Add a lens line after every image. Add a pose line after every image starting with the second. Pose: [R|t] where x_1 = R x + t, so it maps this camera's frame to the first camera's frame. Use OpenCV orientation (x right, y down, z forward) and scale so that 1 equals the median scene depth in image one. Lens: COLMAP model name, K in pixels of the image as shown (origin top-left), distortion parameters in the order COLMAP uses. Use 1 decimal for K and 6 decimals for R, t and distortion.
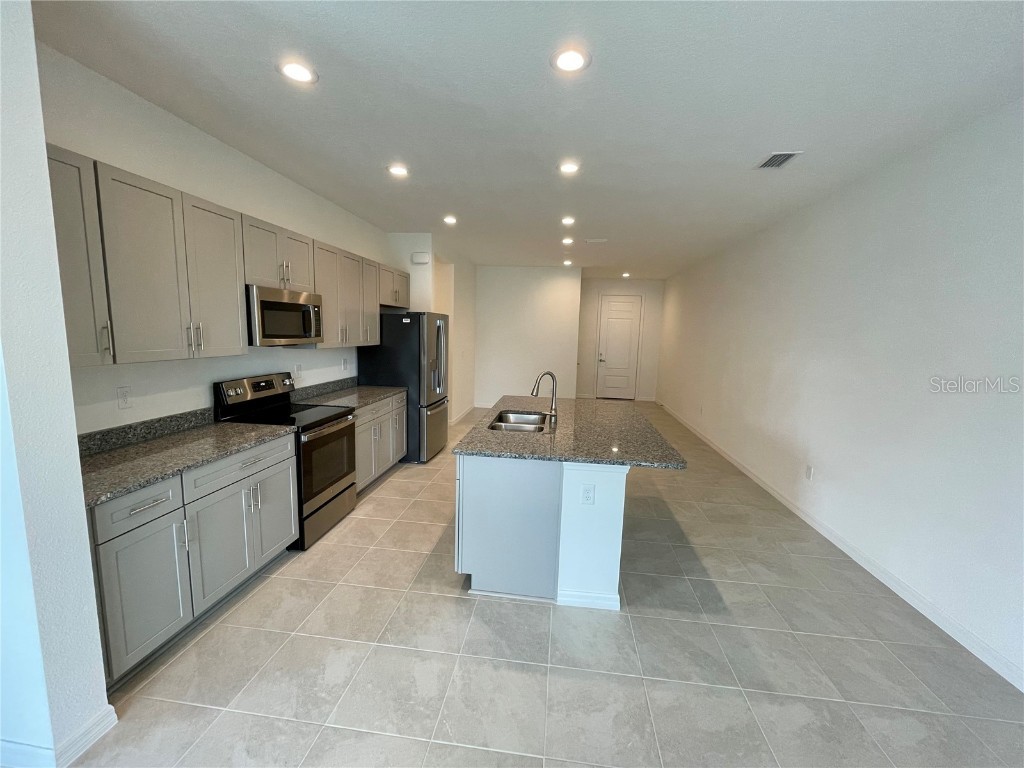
lens RADIAL K [[417.0, 0, 510.2], [0, 417.0, 381.9], [0, 0, 1]] dist [-0.000437, -0.000847]
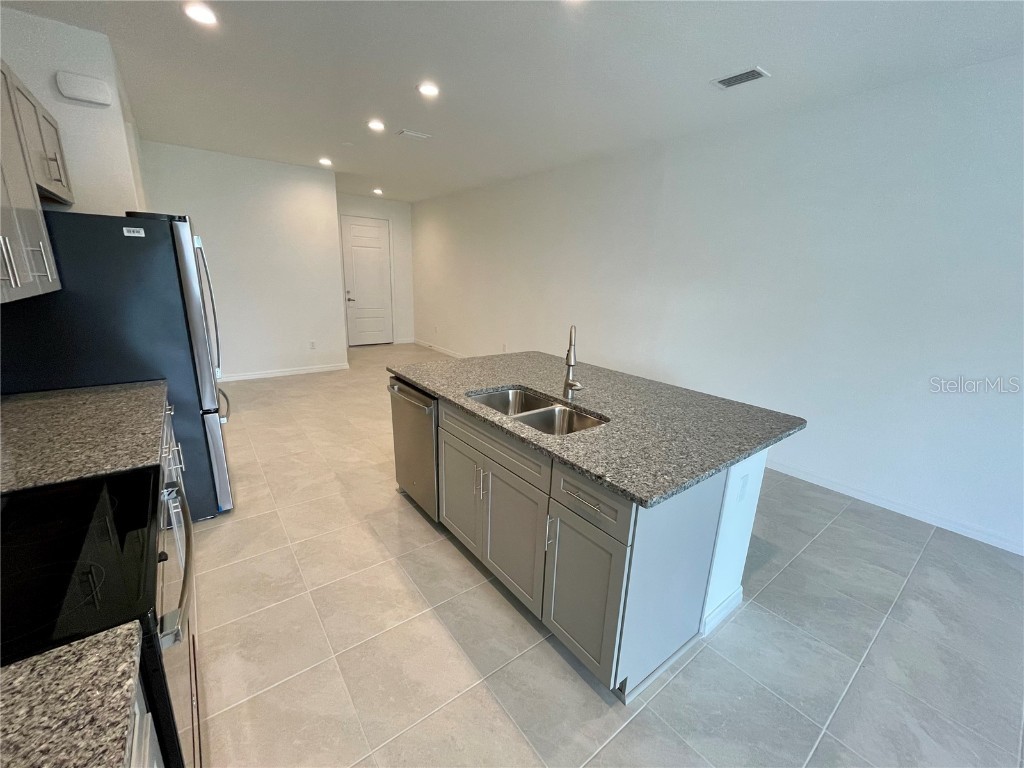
lens RADIAL K [[417.0, 0, 514.5], [0, 417.0, 384.1], [0, 0, 1]] dist [-0.000437, -0.000847]
pose [[0.705236, -0.181940, 0.685230, -0.418665], [0.070032, 0.979662, 0.188039, -0.061879], [-0.705506, -0.084624, 0.703634, 0.553994]]
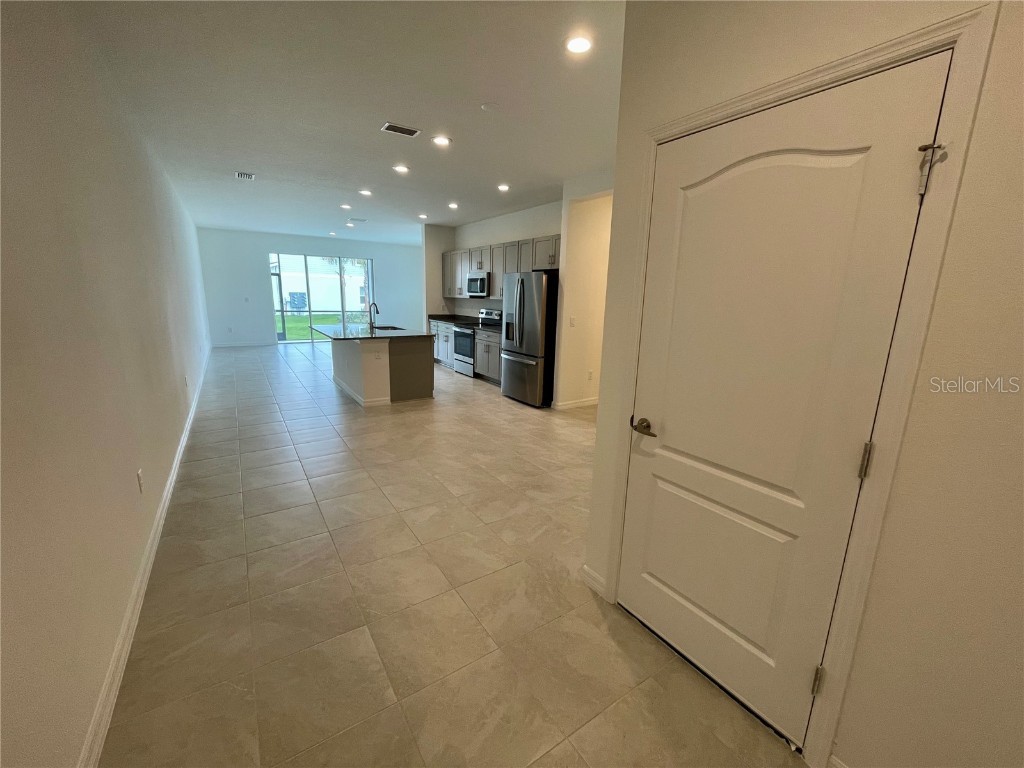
lens RADIAL K [[417.0, 0, 515.0], [0, 417.0, 387.5], [0, 0, 1]] dist [-0.000437, -0.000847]
pose [[-0.751278, 0.095963, -0.652972, 0.878934], [-0.130494, 0.948242, 0.289497, -0.292423], [0.646956, 0.302702, -0.699871, 2.803000]]
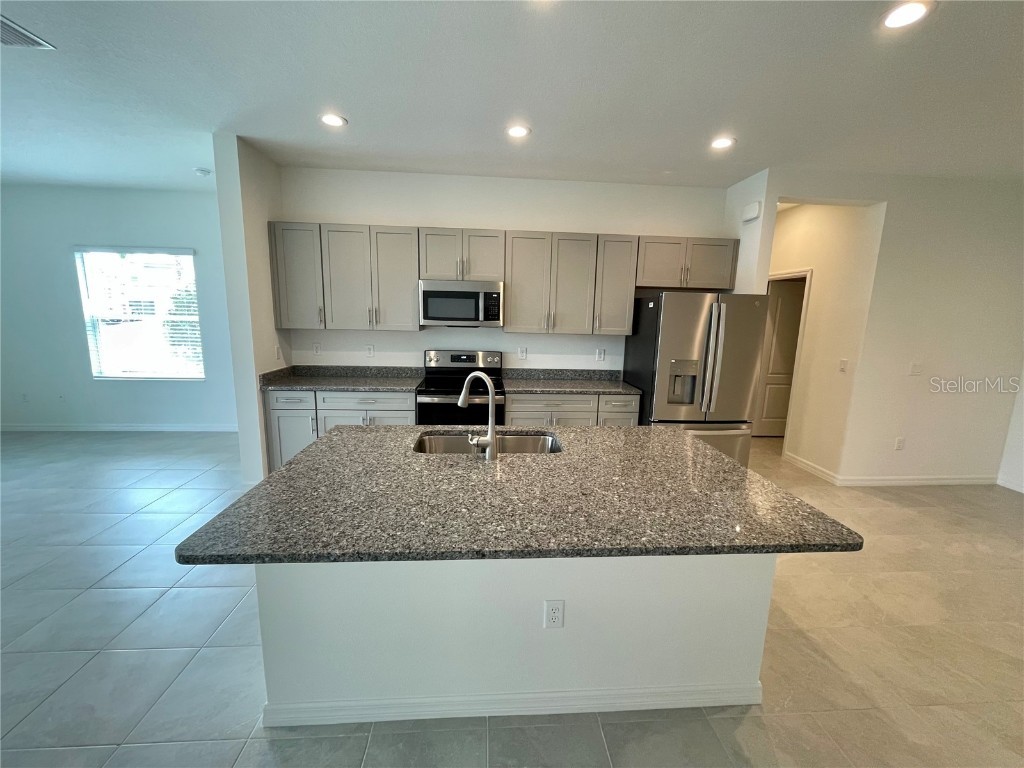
lens RADIAL K [[417.0, 0, 518.6], [0, 417.0, 381.6], [0, 0, 1]] dist [-0.000437, -0.000847]
pose [[0.204992, 0.138843, -0.968866, 0.657604], [-0.140336, 0.983829, 0.111295, -0.084077], [0.968651, 0.113152, 0.221162, 0.860290]]
